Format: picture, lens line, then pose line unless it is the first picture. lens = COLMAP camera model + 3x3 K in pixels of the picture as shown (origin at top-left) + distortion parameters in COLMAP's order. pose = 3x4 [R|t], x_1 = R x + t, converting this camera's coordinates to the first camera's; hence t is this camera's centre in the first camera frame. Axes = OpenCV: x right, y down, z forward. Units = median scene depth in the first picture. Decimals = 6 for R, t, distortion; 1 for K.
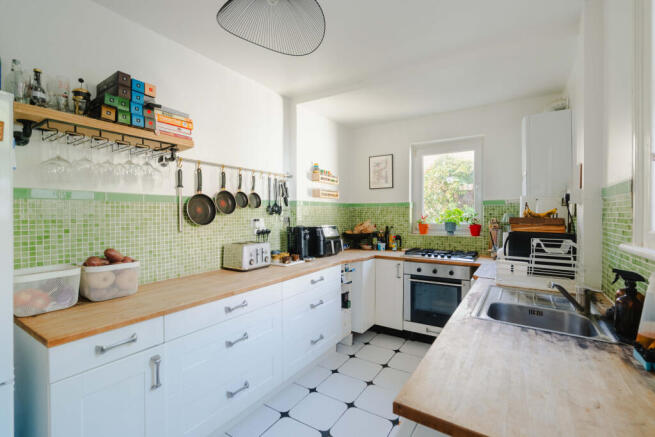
lens RADIAL K [[296.5, 0, 327.6], [0, 296.5, 214.1], [0, 0, 1]] dist [-0.000520, 0.000679]
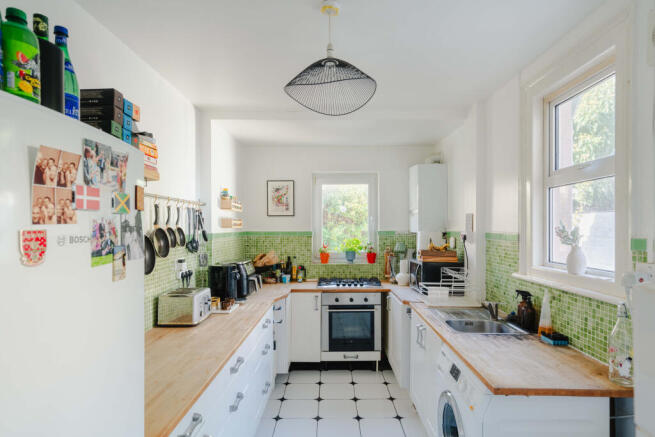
lens RADIAL K [[362.2, 0, 328.4], [0, 362.2, 224.1], [0, 0, 1]] dist [-0.006461, -0.000530]
pose [[0.839827, 0.003335, 0.542843, -0.398546], [0.001293, 0.999966, -0.008143, -0.065354], [-0.542852, 0.007541, 0.839794, -0.047330]]
